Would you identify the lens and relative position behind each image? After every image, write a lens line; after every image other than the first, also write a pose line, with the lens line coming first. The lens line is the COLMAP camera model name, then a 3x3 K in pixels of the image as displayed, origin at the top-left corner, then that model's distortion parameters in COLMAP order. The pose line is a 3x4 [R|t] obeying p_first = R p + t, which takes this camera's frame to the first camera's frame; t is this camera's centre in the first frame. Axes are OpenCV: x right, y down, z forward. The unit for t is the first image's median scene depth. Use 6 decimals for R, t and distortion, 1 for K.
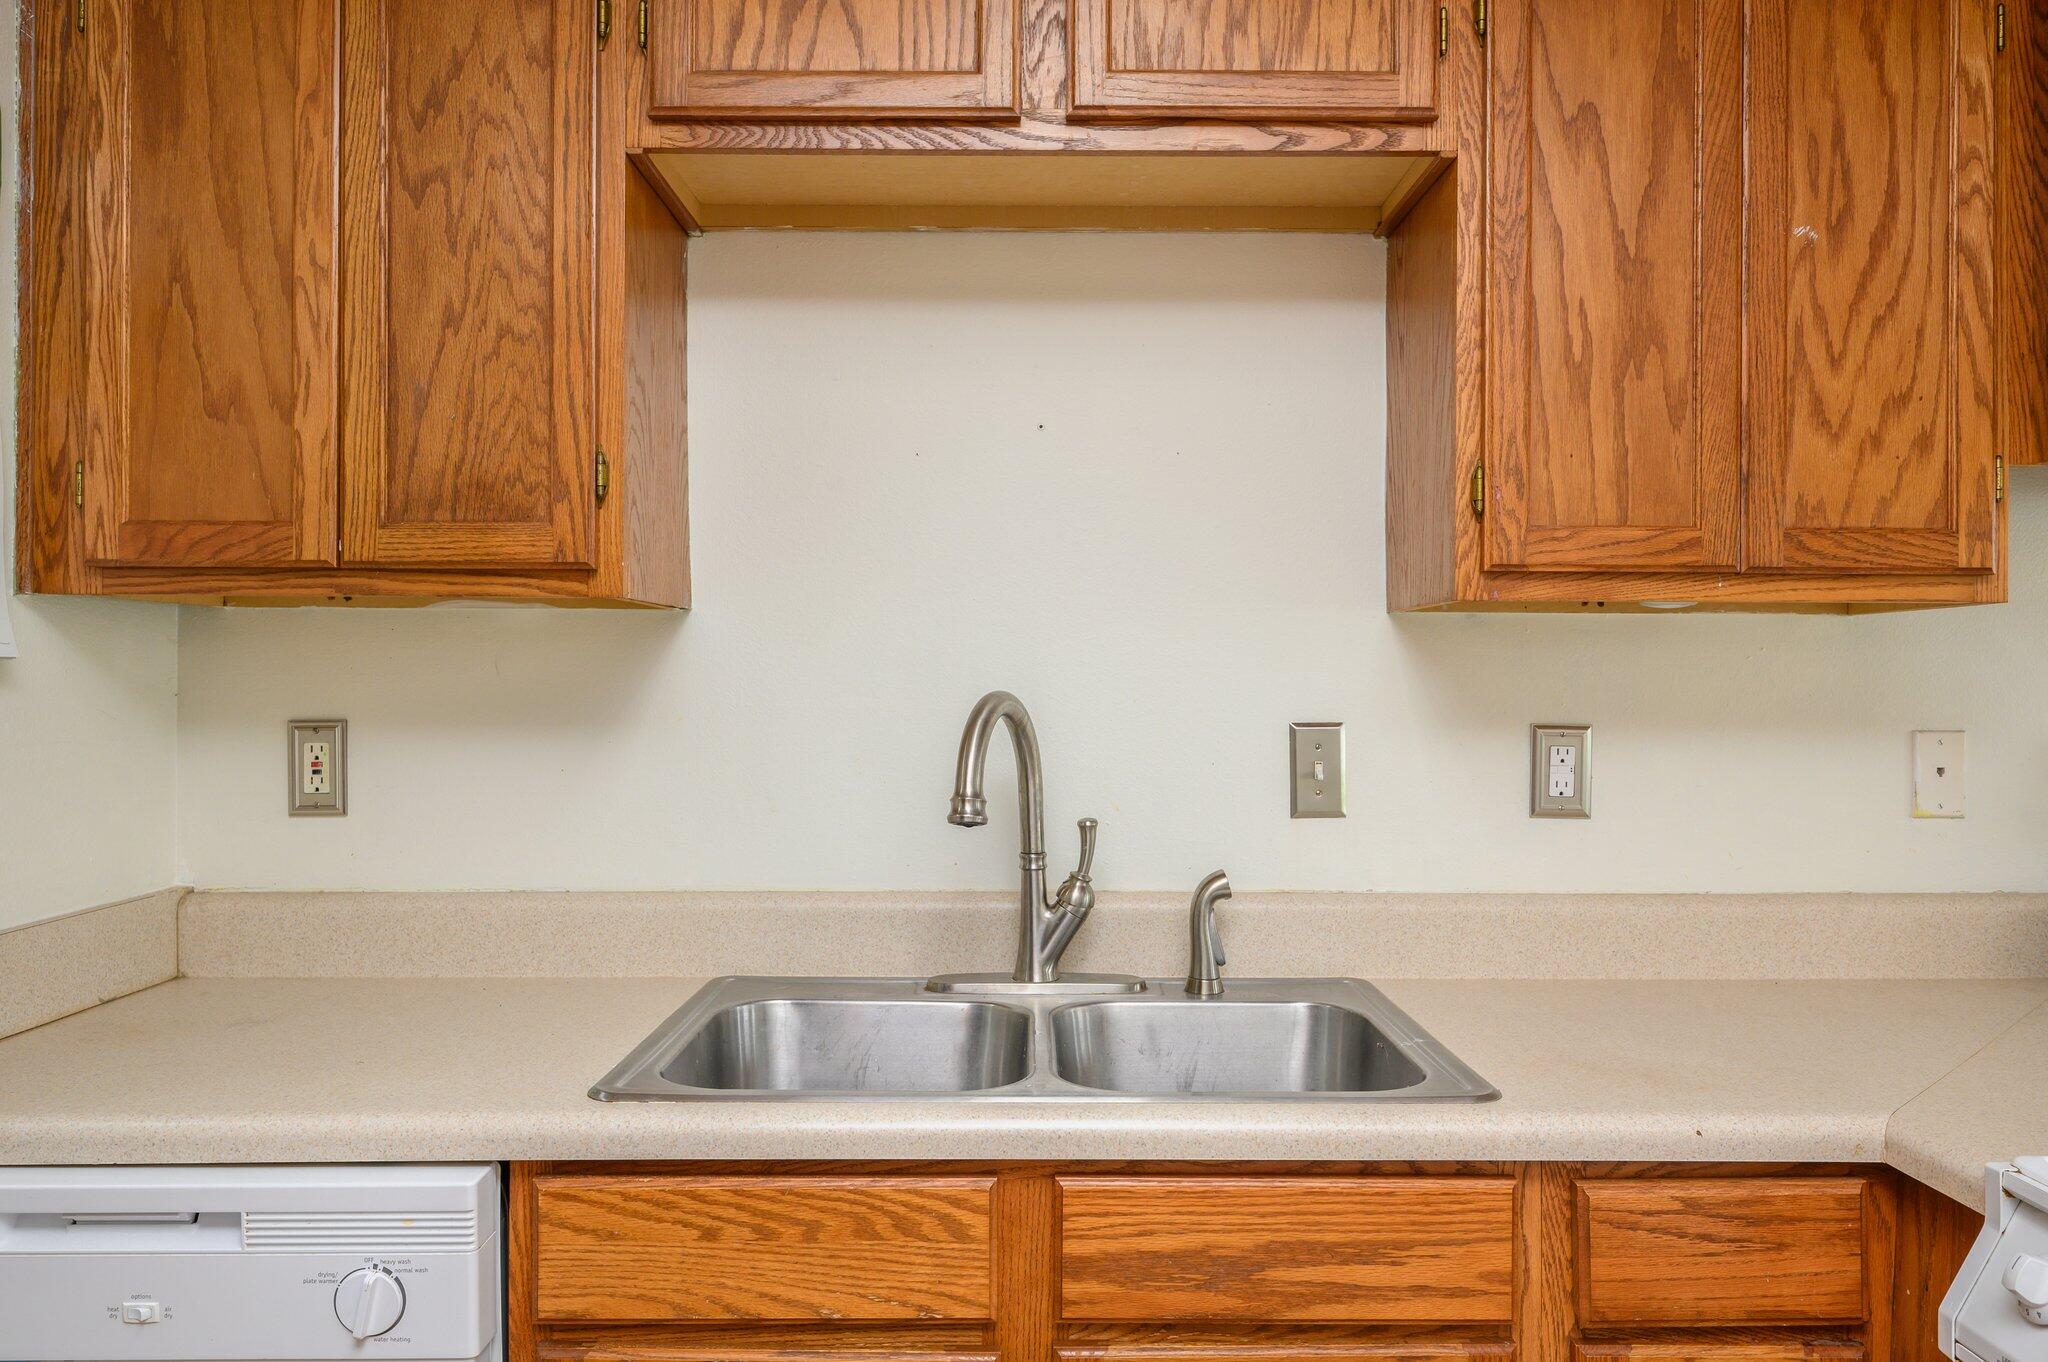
lens RADIAL K [[1436.3, 0, 1029.5], [0, 1436.3, 681.6], [0, 0, 1]] dist [-0.004143, -0.001867]
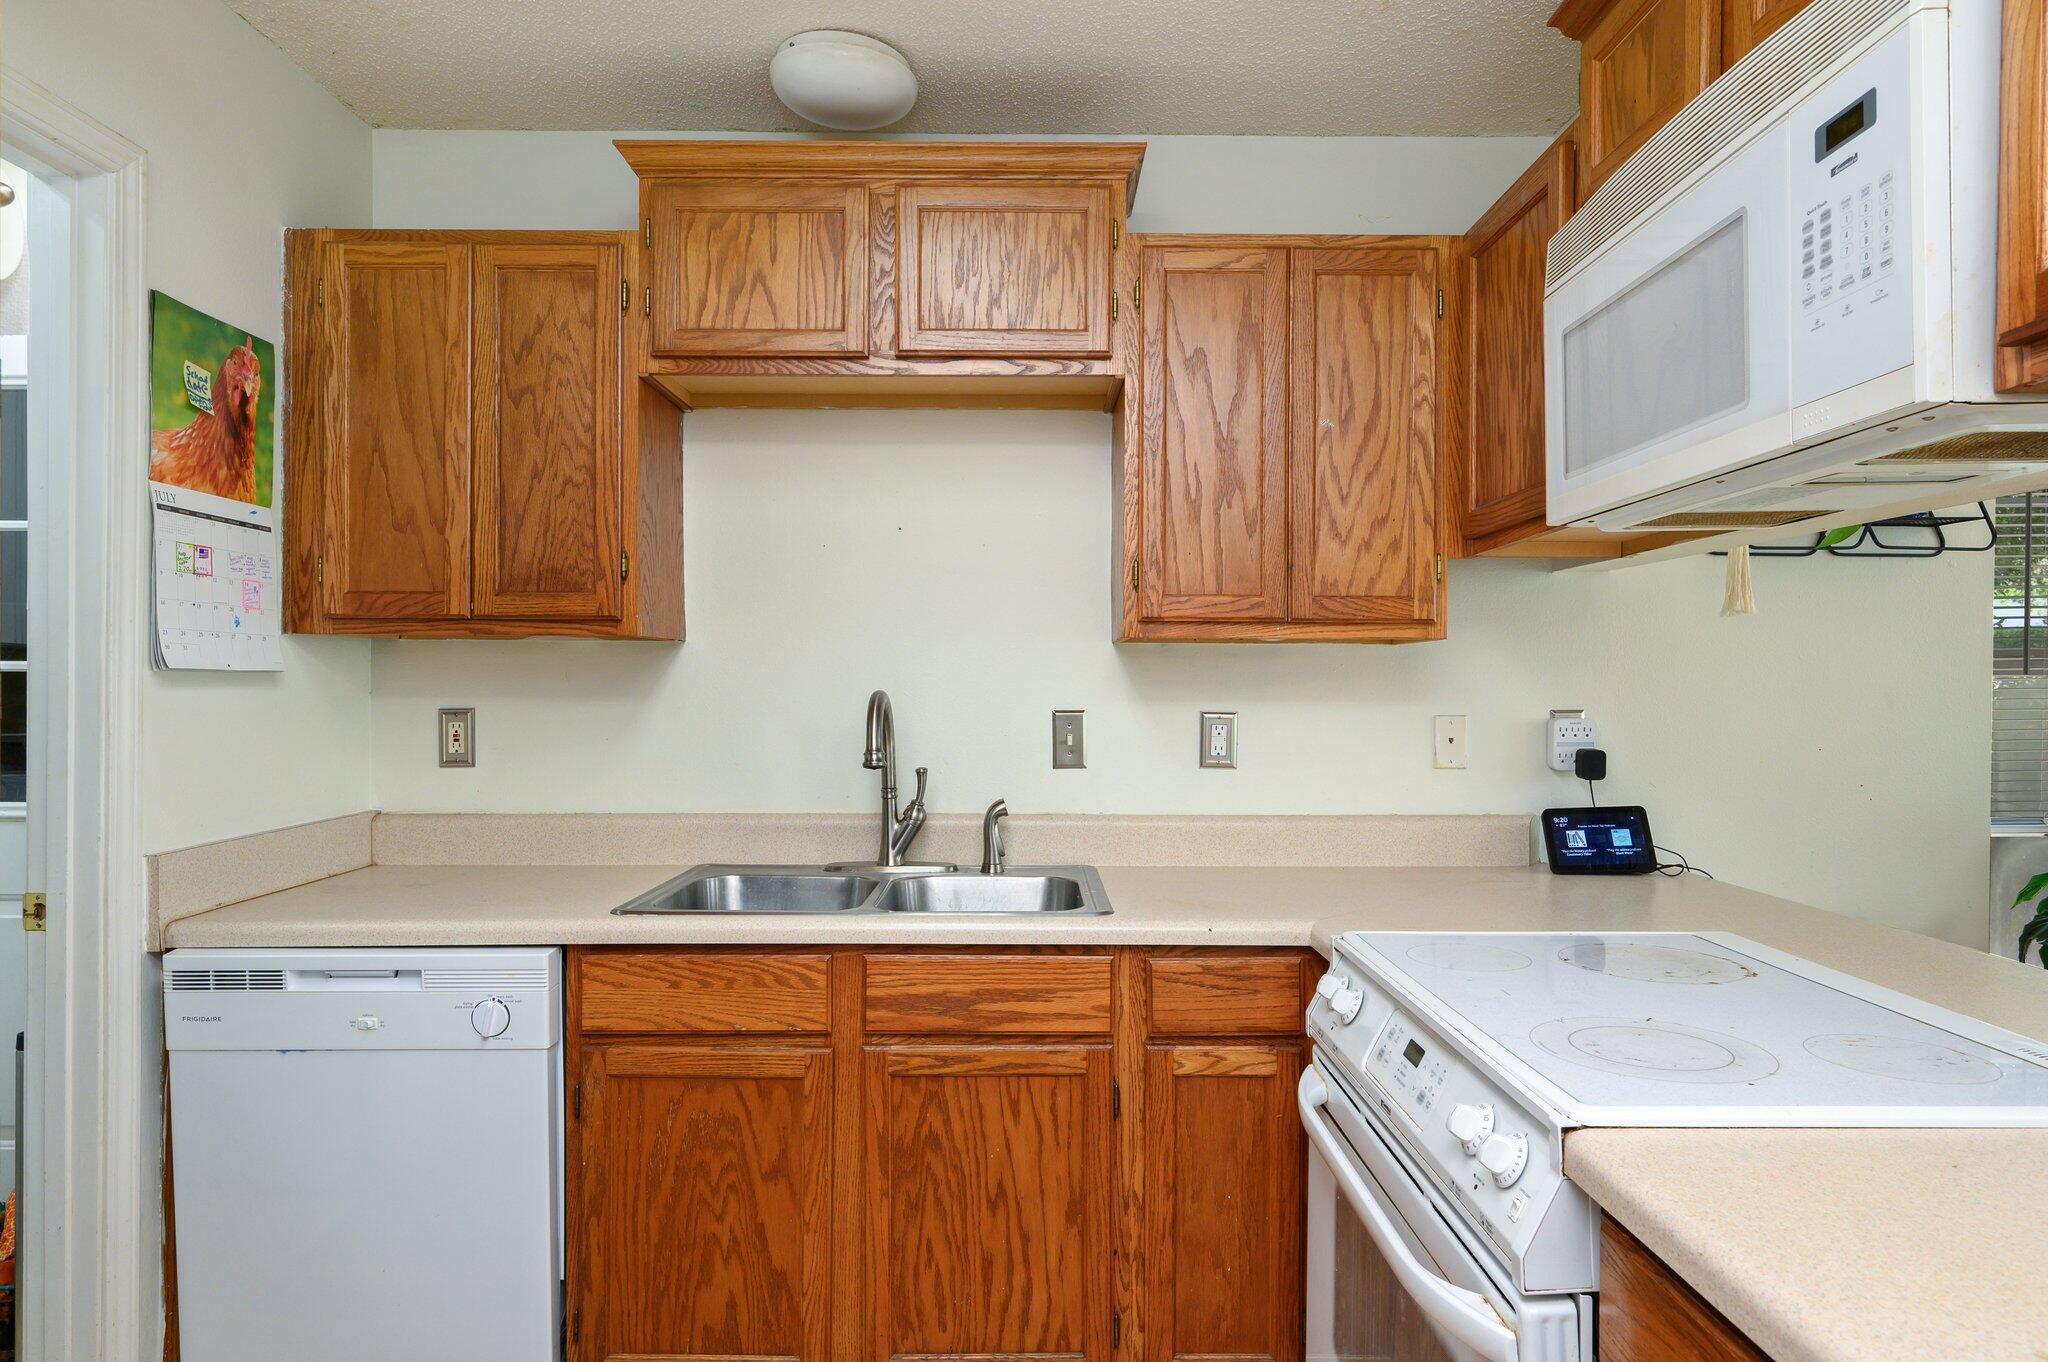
lens RADIAL K [[1181.4, 0, 1028.8], [0, 1181.4, 690.7], [0, 0, 1]] dist [-0.004684, -0.000387]
pose [[0.999999, 0.000555, 0.001319, 0.183855], [-0.000561, 0.999989, 0.004636, 0.000077], [-0.001317, -0.004637, 0.999988, -0.413335]]
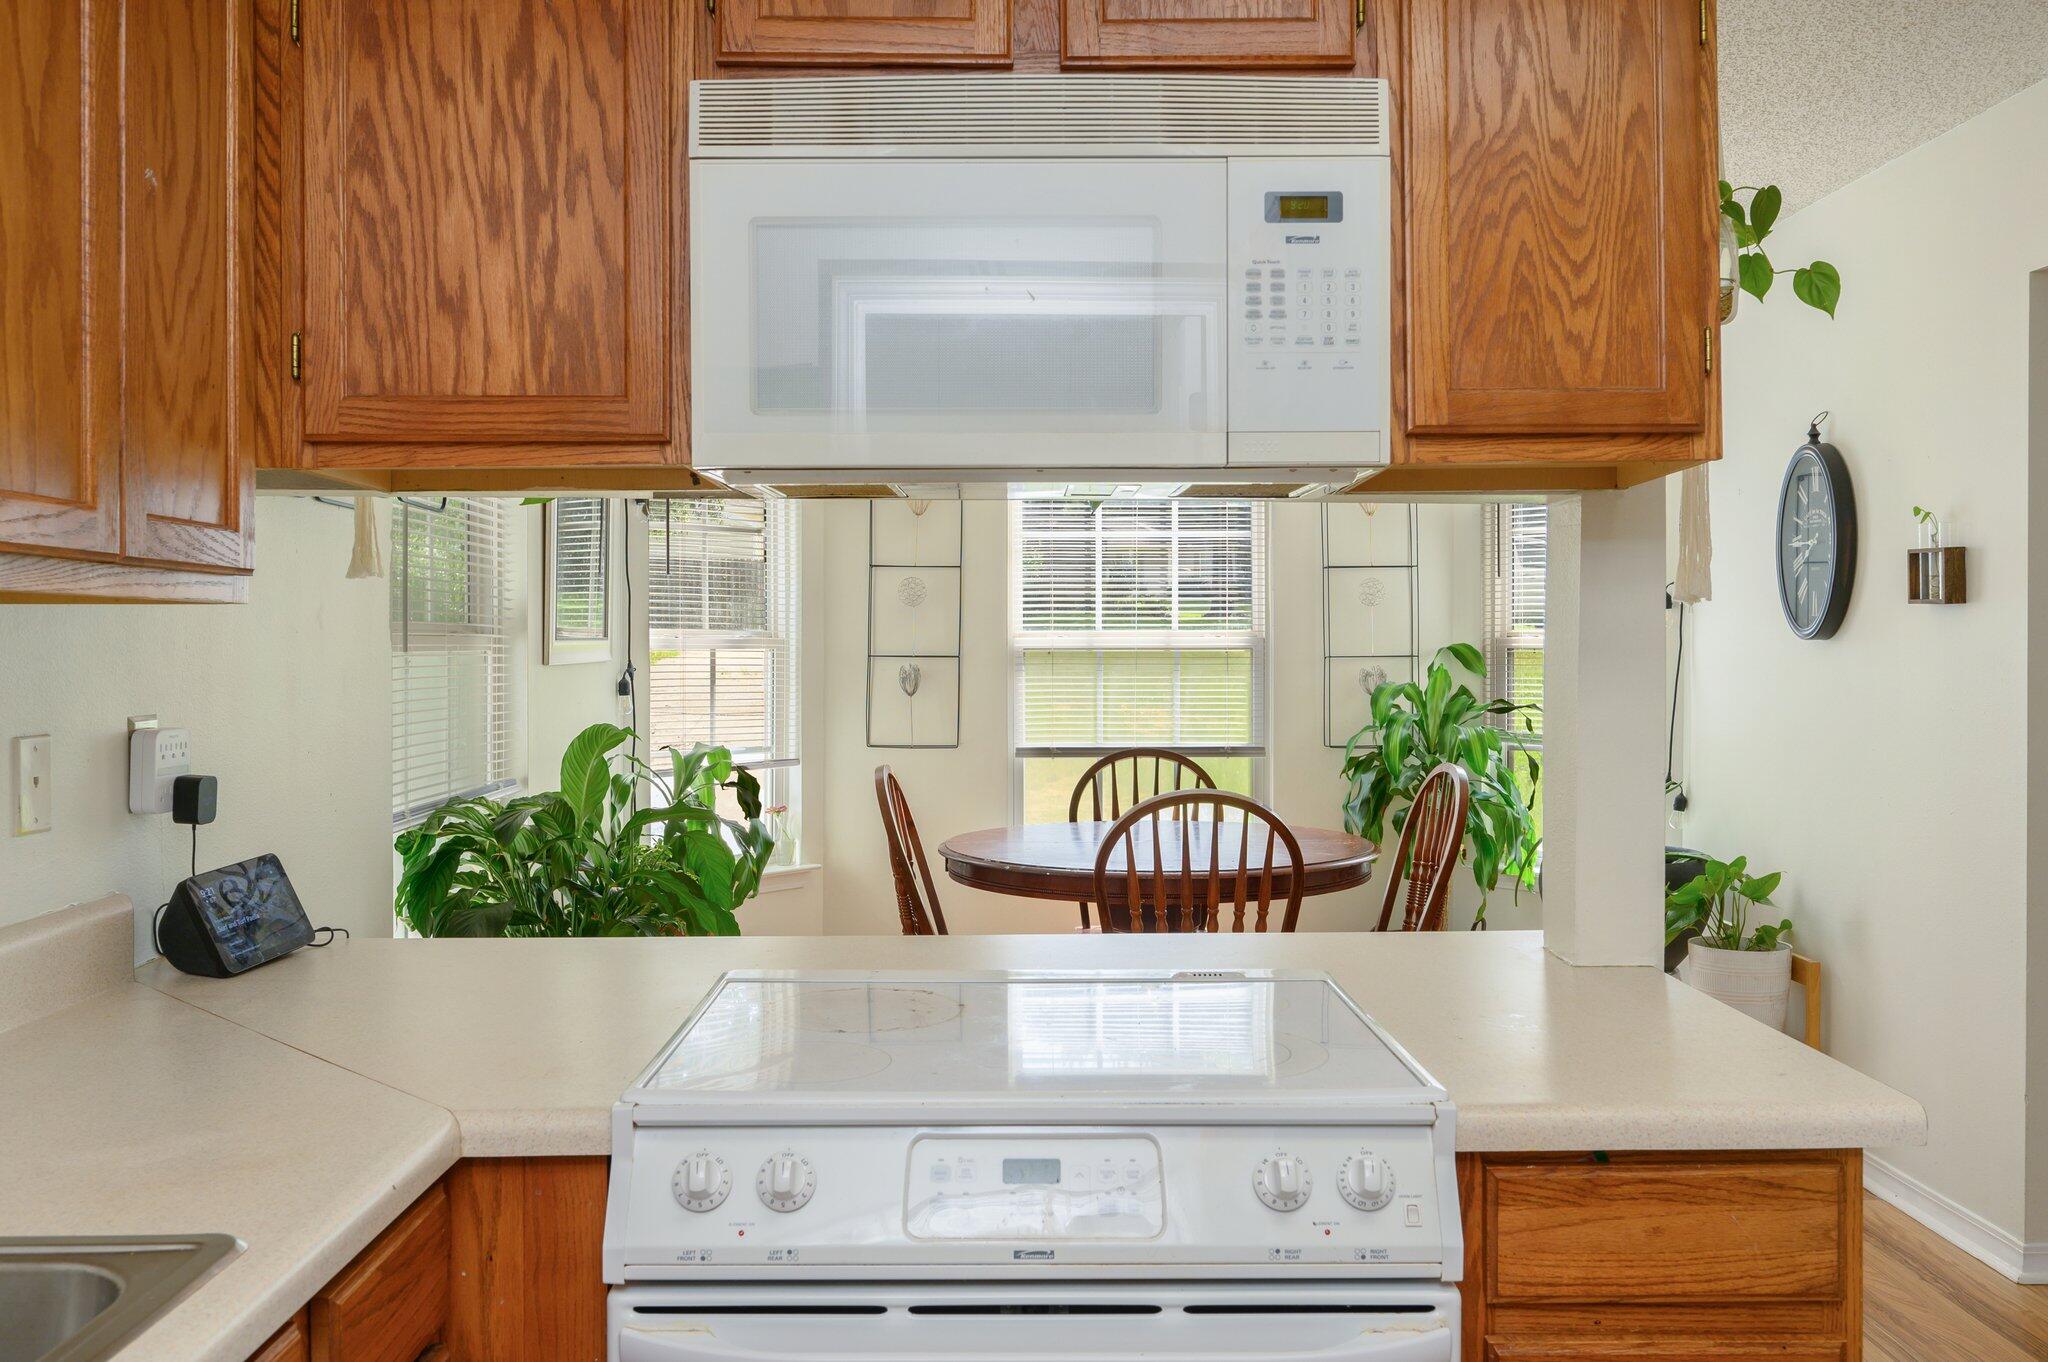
lens RADIAL K [[1635.2, 0, 1023.3], [0, 1635.2, 668.8], [0, 0, 1]] dist [-0.011645, -0.001616]
pose [[-0.003394, -0.015224, 0.999878, -0.457655], [-0.000521, 0.999884, 0.015222, -0.028383], [-0.999994, -0.000470, -0.003401, 0.471081]]
